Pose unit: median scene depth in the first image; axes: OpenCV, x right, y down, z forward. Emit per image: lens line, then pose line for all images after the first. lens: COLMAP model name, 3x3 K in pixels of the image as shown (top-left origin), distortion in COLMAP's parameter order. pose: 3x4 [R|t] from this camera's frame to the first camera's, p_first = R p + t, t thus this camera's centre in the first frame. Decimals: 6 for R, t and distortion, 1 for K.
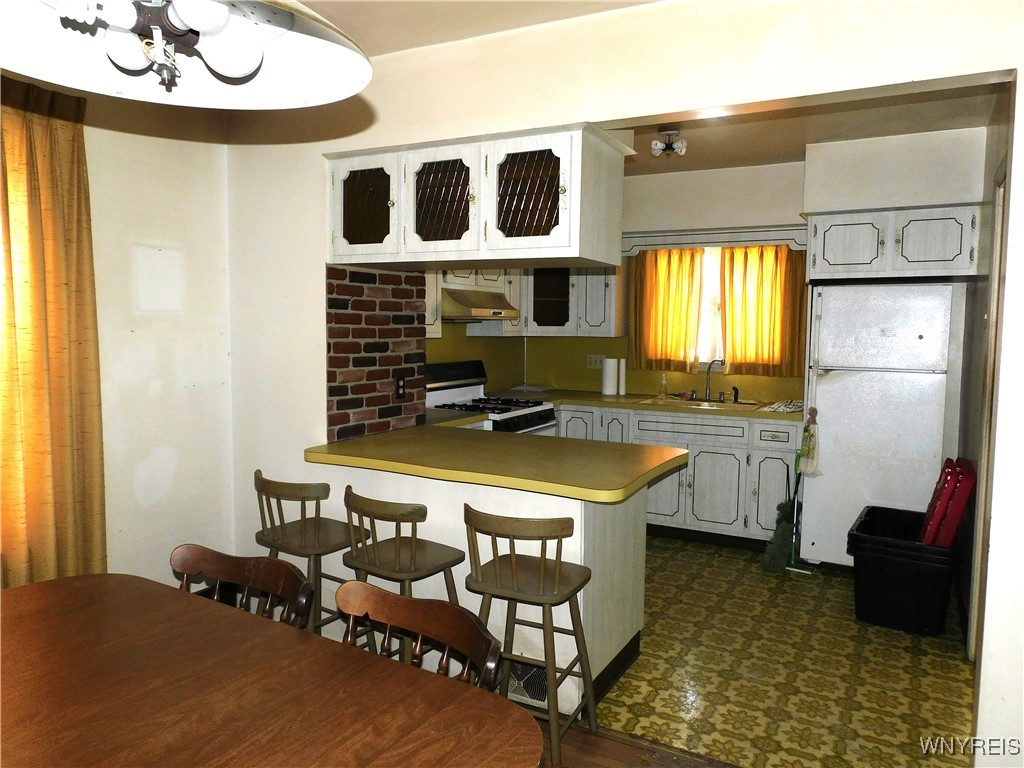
lens RADIAL K [[726.1, 0, 512.0], [0, 726.1, 384.0], [0, 0, 1]] dist [-0.000436, 0.000070]
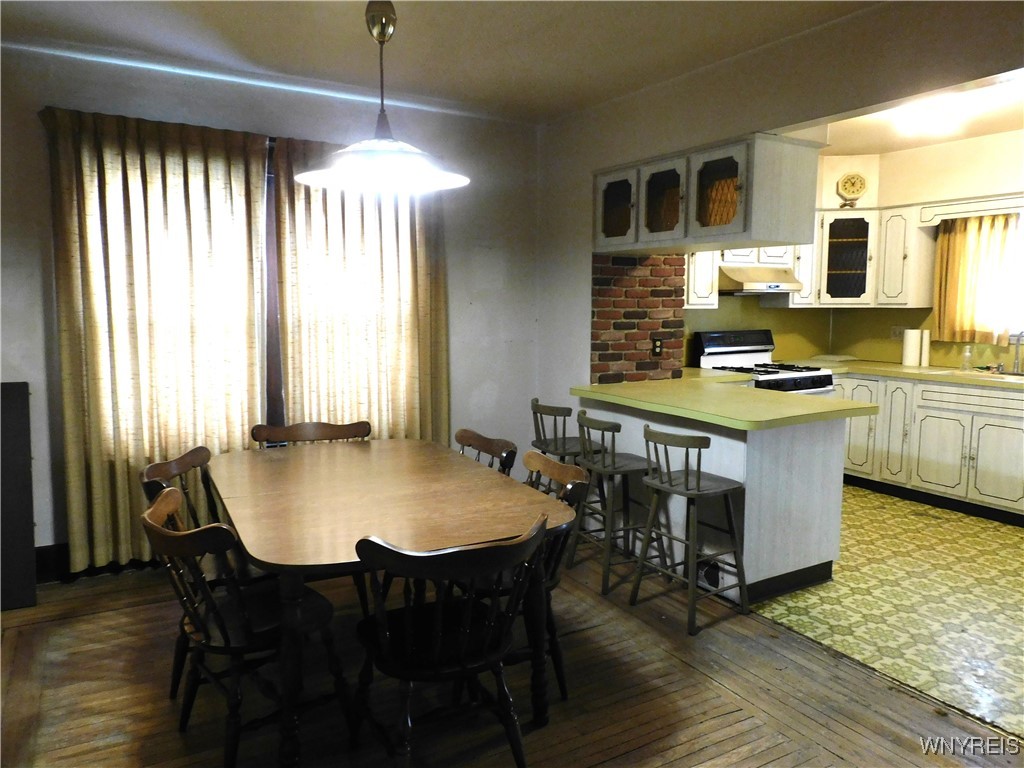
lens RADIAL K [[728.8, 0, 512.0], [0, 728.8, 384.0], [0, 0, 1]] dist [-0.007479, -0.002864]
pose [[0.851598, 0.045437, -0.522223, 0.240508], [-0.030812, 0.998853, 0.036661, 0.024502], [0.523289, -0.015129, 0.852021, -0.173719]]
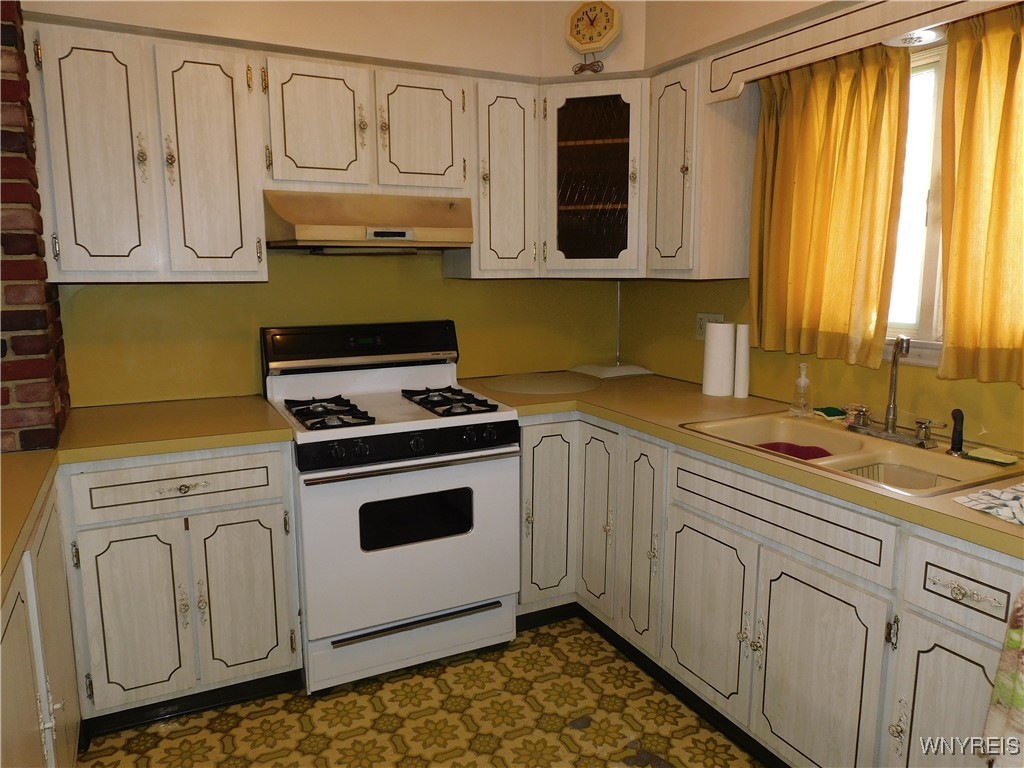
lens RADIAL K [[728.8, 0, 512.0], [0, 728.8, 384.0], [0, 0, 1]] dist [-0.007479, -0.002864]
pose [[0.829170, 0.077249, -0.553634, 0.373181], [-0.034263, 0.995567, 0.087598, -0.040830], [0.557946, -0.053664, 0.828140, 0.640276]]
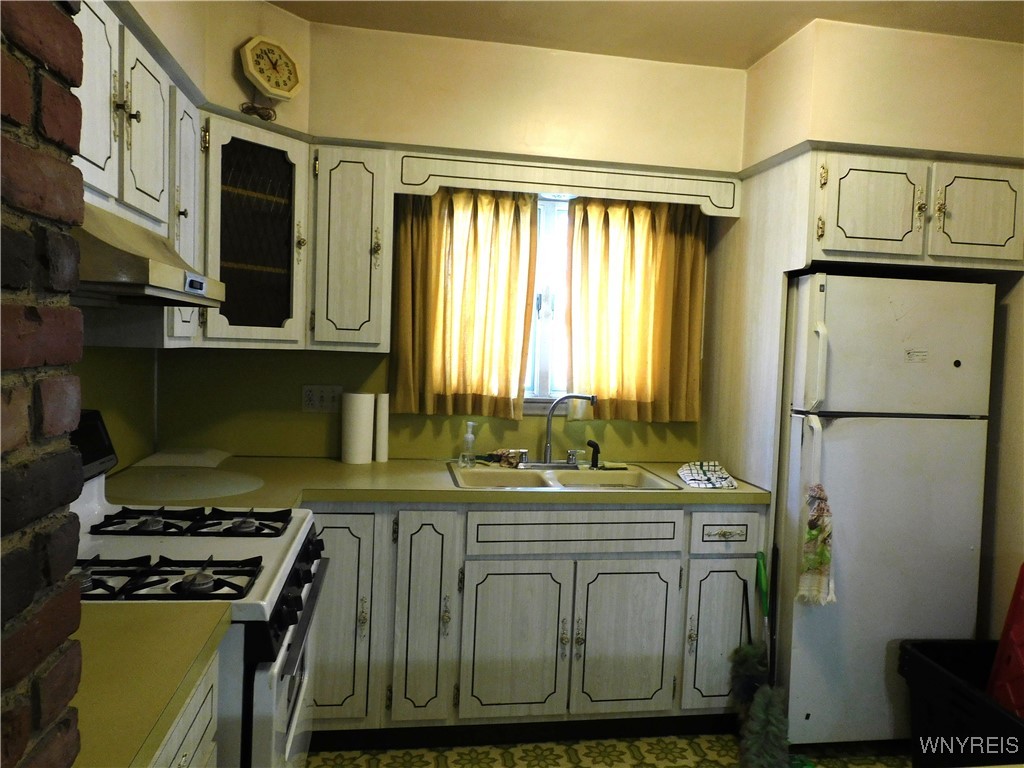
lens RADIAL K [[726.1, 0, 512.0], [0, 726.1, 384.0], [0, 0, 1]] dist [-0.000436, 0.000070]
pose [[0.789762, -0.014848, 0.613233, -0.120518], [0.021475, 0.999763, -0.003450, -0.047557], [-0.613037, 0.015894, 0.789894, 0.663497]]
